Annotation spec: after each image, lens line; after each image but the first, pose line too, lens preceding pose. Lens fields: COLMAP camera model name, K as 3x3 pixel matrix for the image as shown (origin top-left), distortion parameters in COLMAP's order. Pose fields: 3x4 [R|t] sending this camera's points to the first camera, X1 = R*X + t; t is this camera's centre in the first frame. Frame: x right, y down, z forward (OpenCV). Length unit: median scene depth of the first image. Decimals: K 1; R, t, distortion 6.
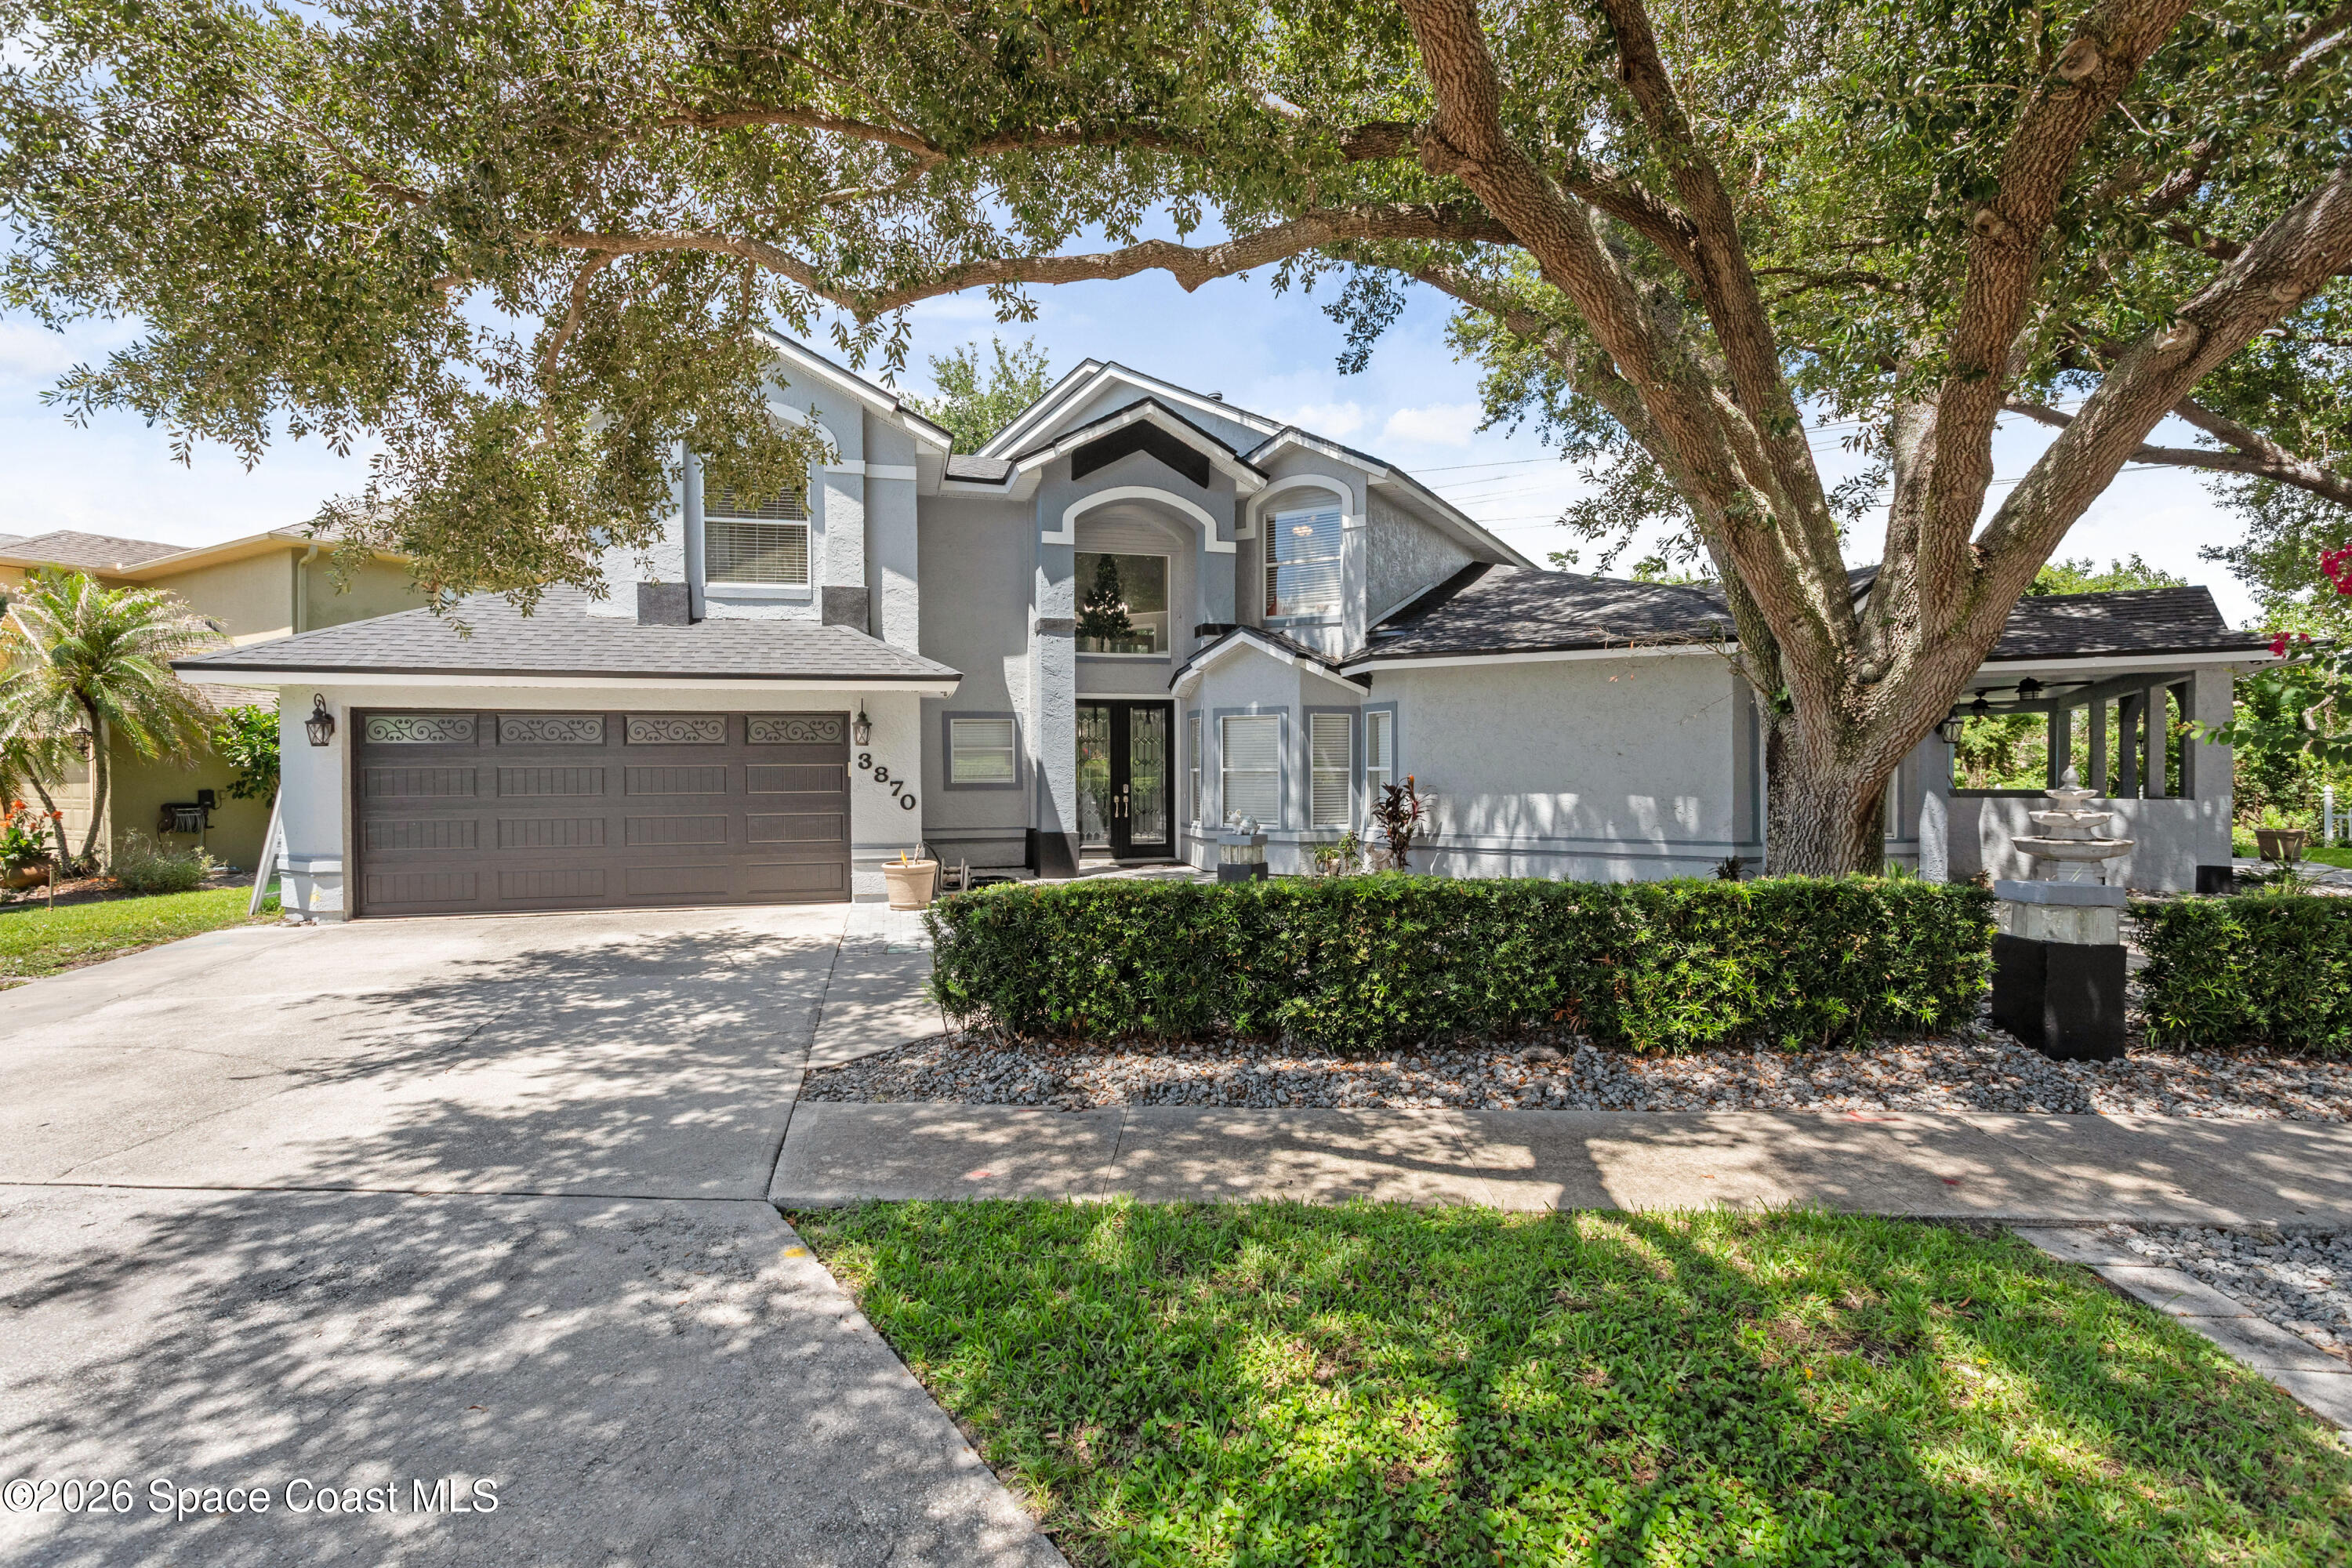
lens RADIAL K [[1109.0, 0, 1158.1], [0, 1109.0, 785.0], [0, 0, 1]] dist [-0.000132, 0.002474]
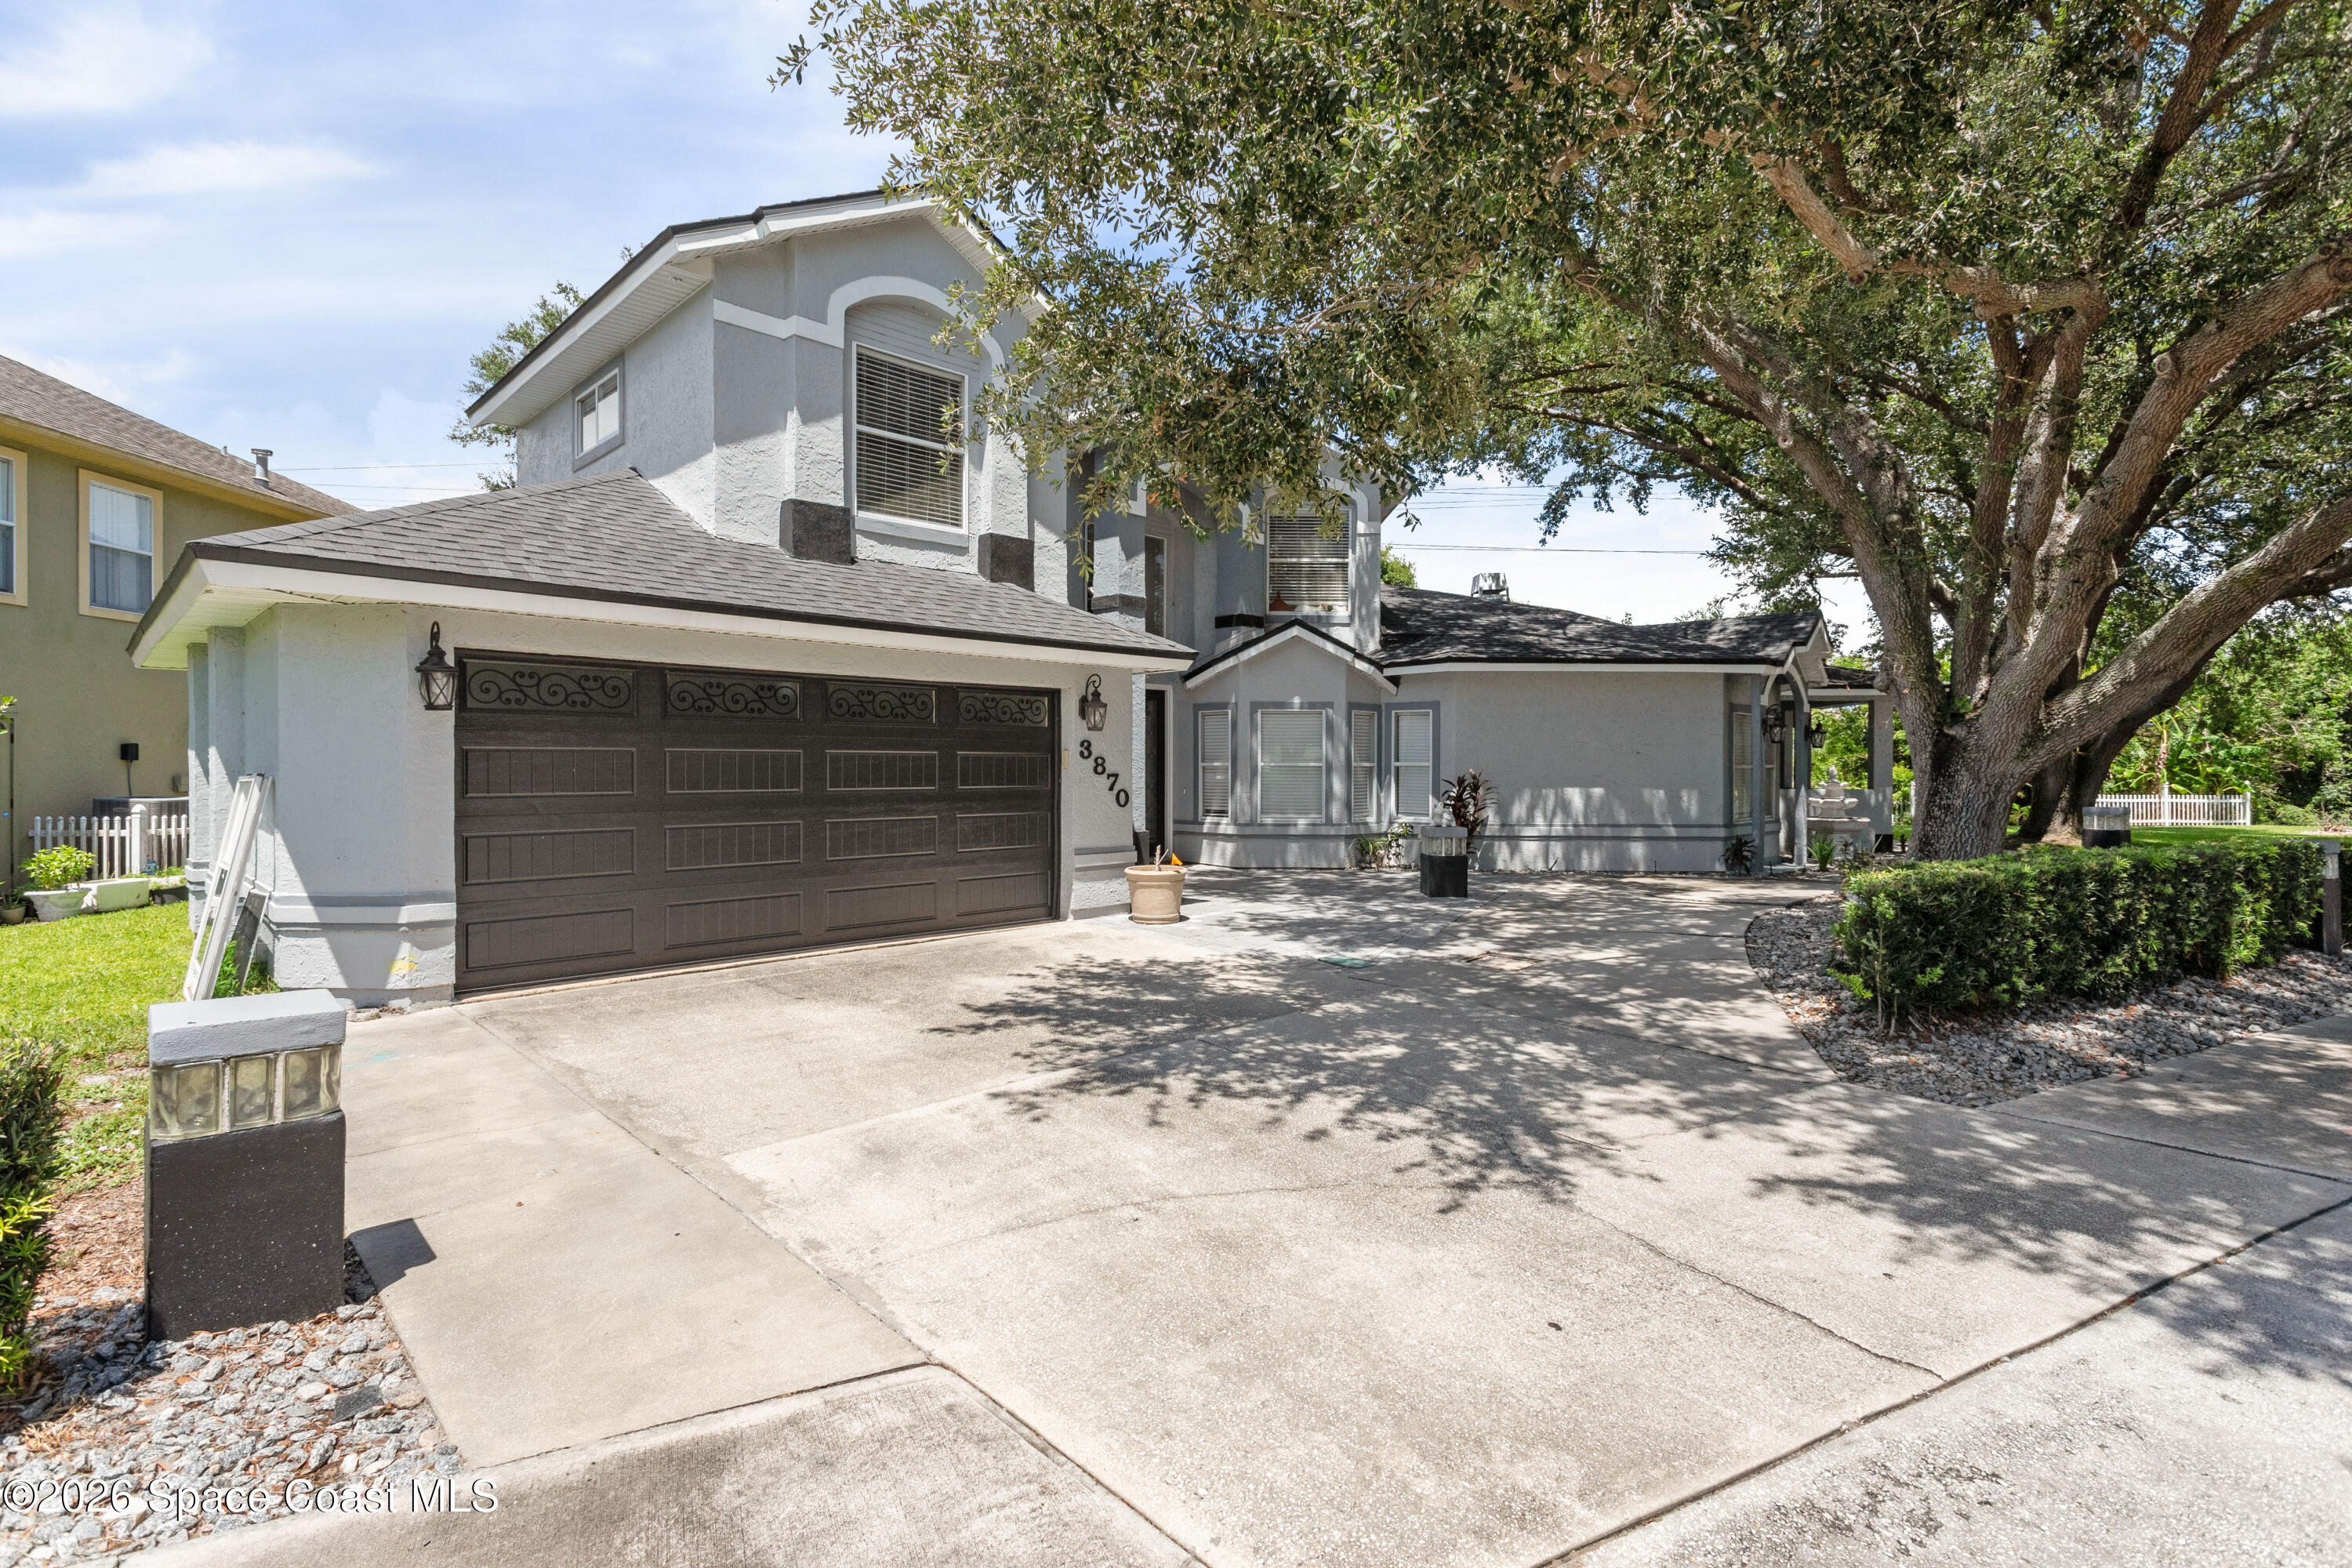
lens RADIAL K [[1109.0, 0, 1166.6], [0, 1109.0, 774.3], [0, 0, 1]] dist [-0.000132, 0.002474]
pose [[0.856586, 0.003351, 0.515993, -0.638609], [0.001936, 0.999951, -0.009707, 0.005294], [-0.516000, 0.009314, 0.856538, 0.254032]]
